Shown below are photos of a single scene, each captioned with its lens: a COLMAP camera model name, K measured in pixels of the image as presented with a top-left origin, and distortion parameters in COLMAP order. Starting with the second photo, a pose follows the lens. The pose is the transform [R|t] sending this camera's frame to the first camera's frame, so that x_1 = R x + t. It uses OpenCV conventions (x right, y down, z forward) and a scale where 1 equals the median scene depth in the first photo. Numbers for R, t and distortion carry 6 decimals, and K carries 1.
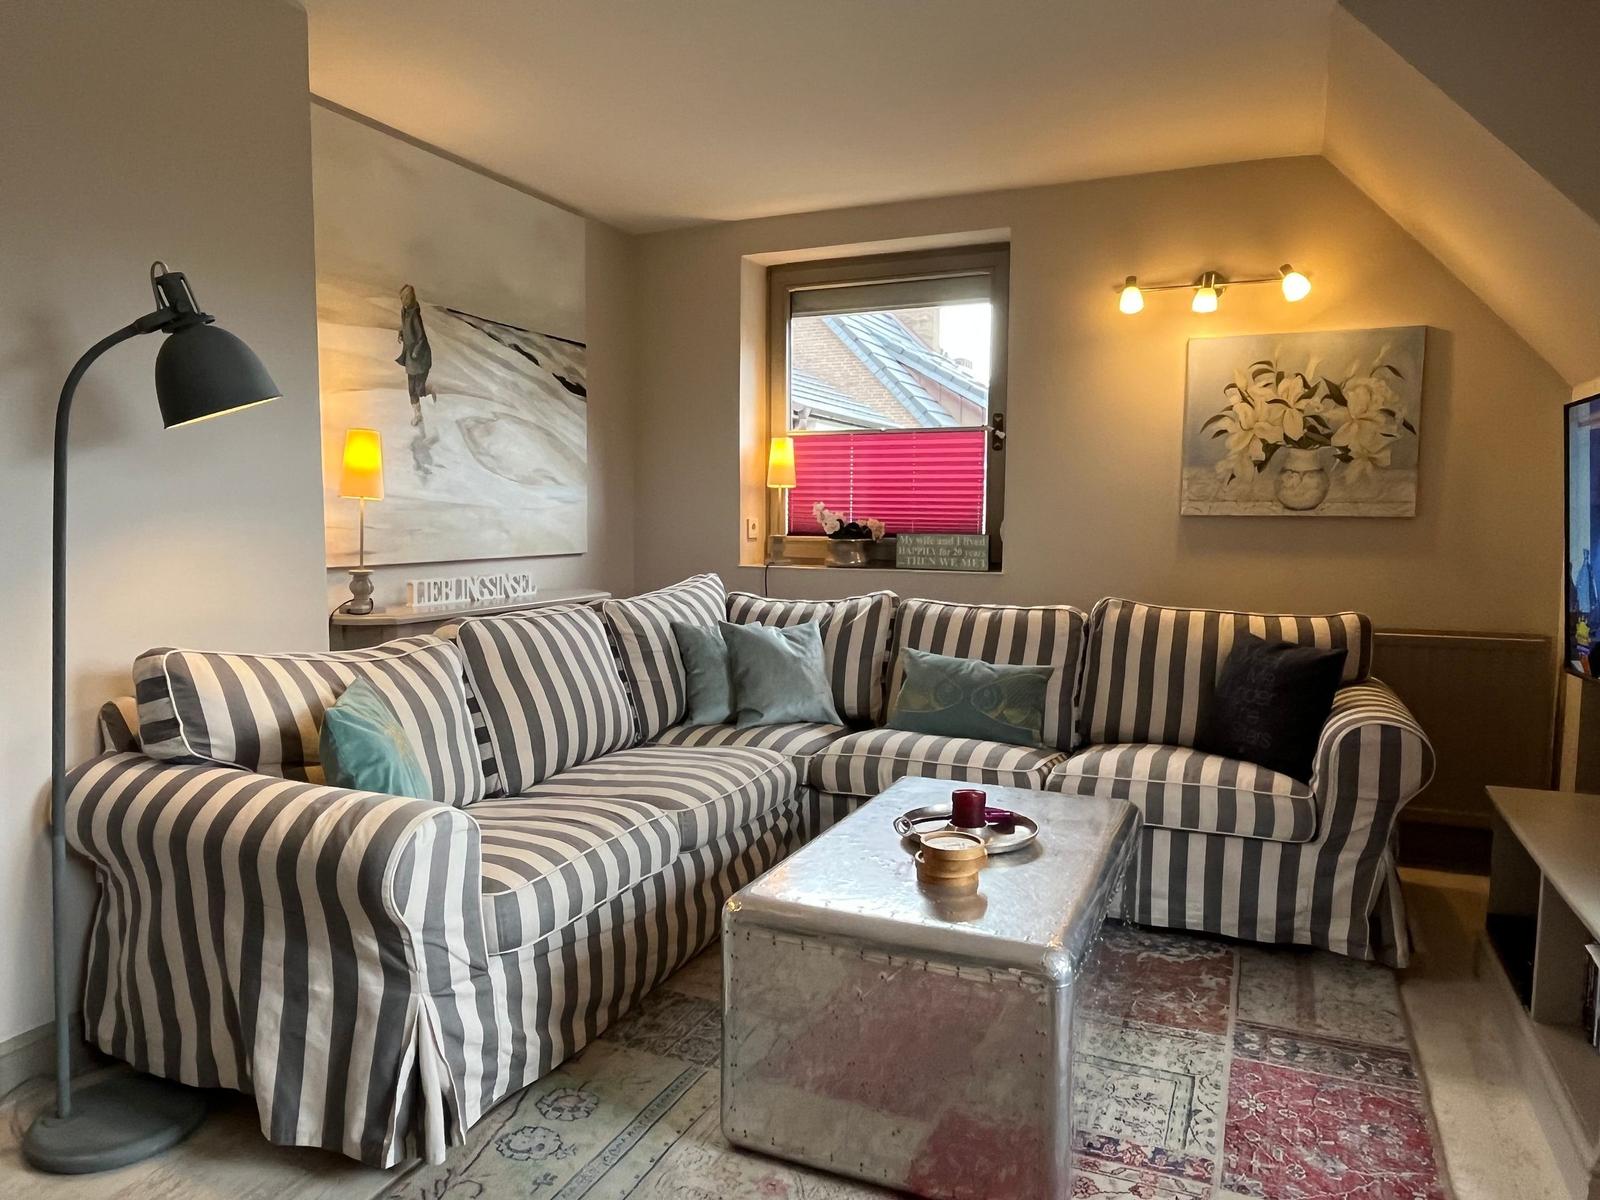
lens RADIAL K [[1067.2, 0, 793.8], [0, 1067.2, 607.6], [0, 0, 1]] dist [-0.001687, -0.001439]
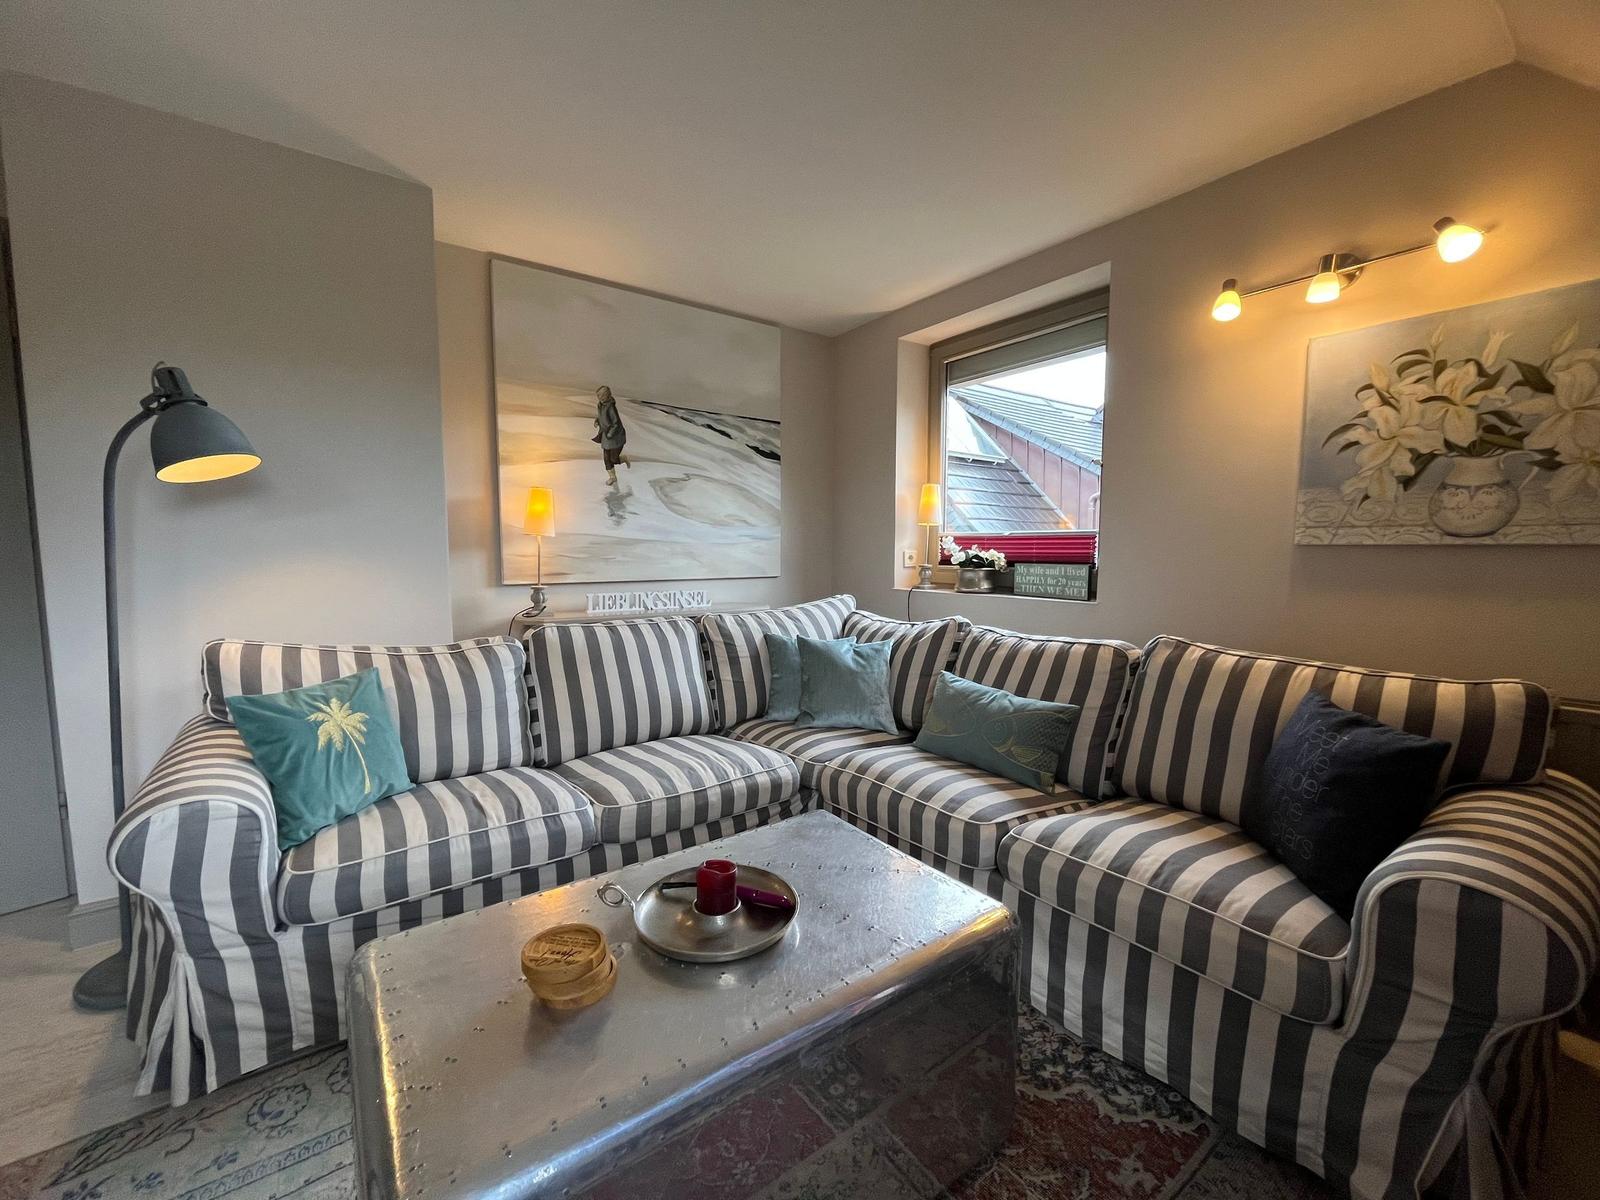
lens RADIAL K [[654.0, 0, 800.4], [0, 654.0, 603.1], [0, 0, 1]] dist [-0.004313, 0.000053]
pose [[0.870087, 0.036836, -0.491519, 0.306543], [-0.041064, 0.999154, 0.002187, -0.026393], [0.491184, 0.018281, 0.870864, 0.378034]]
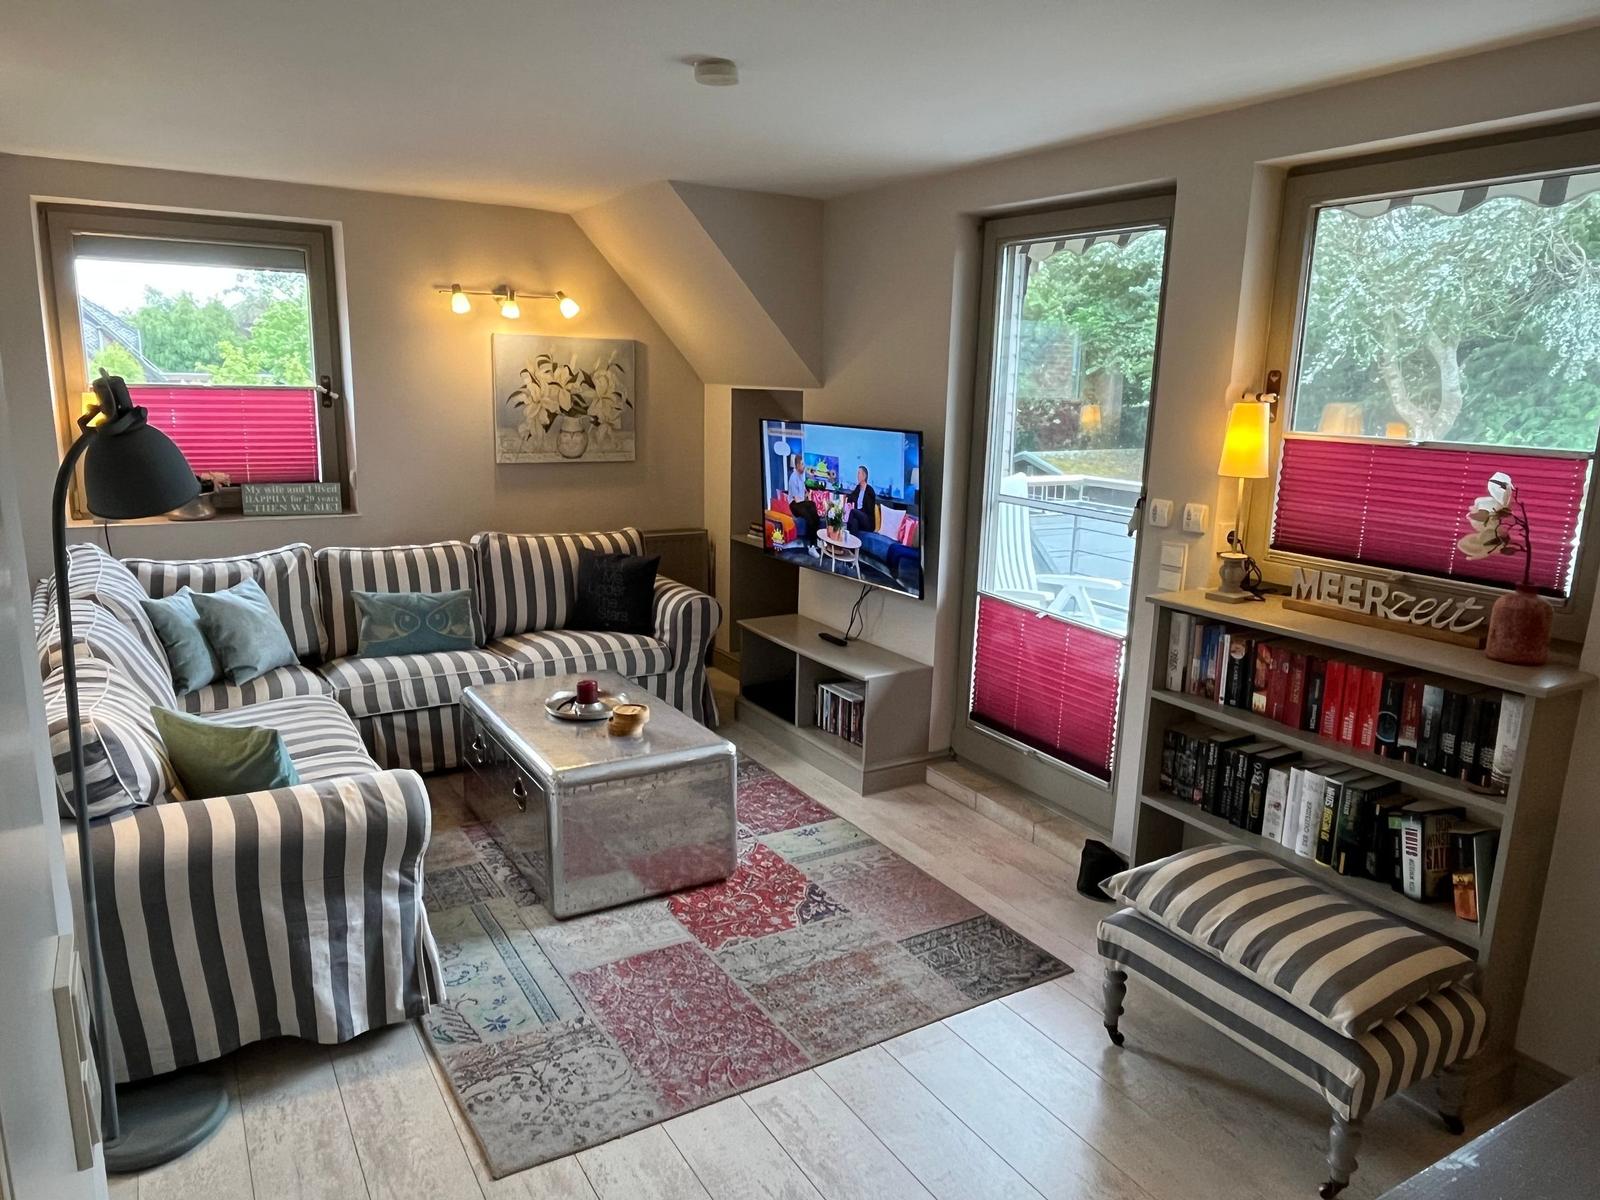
lens RADIAL K [[1067.2, 0, 802.8], [0, 1067.2, 603.7], [0, 0, 1]] dist [-0.001687, -0.001439]
pose [[0.561109, -0.163912, 0.811350, -0.622426], [0.049410, 0.985082, 0.164839, -0.128845], [-0.826266, -0.052404, 0.560837, -0.115729]]
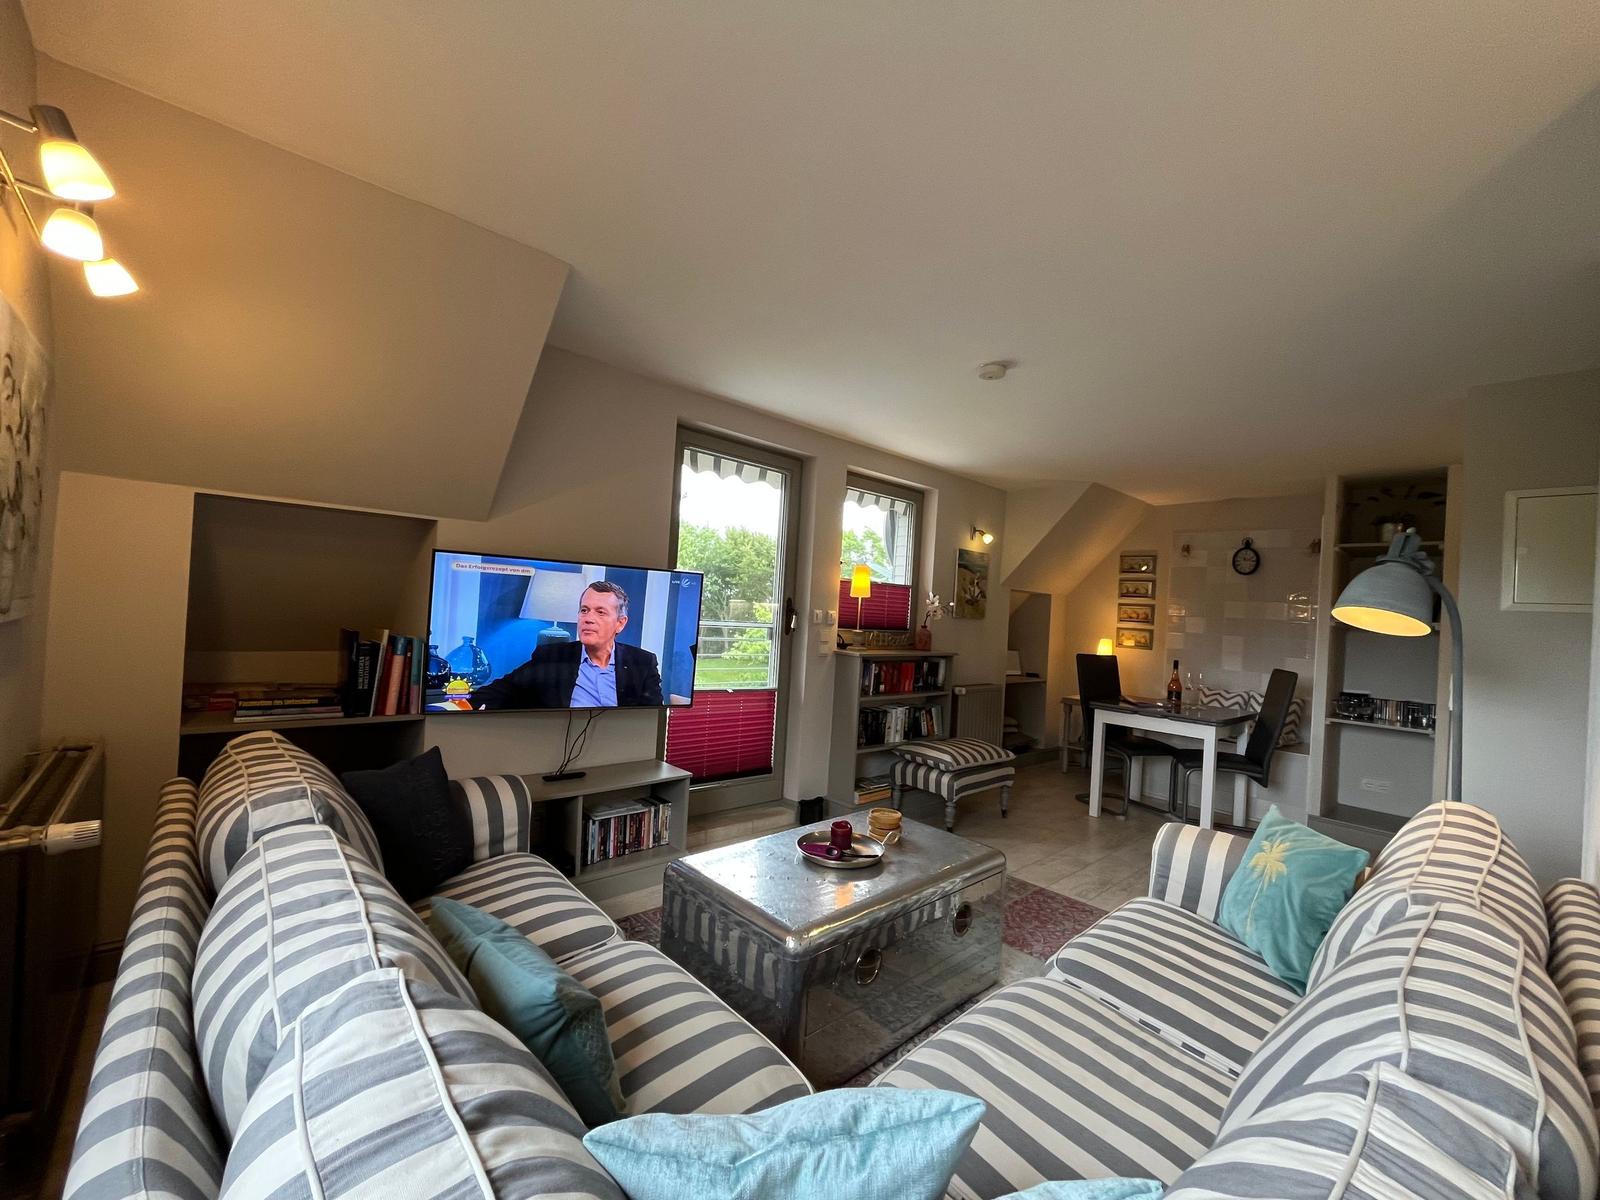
lens RADIAL K [[654.0, 0, 799.5], [0, 654.0, 606.1], [0, 0, 1]] dist [-0.004313, 0.000053]
pose [[-0.918447, -0.056028, 0.391555, -0.090175], [-0.027330, 0.996540, 0.078490, -0.145900], [-0.394598, 0.061388, -0.916801, 1.238060]]
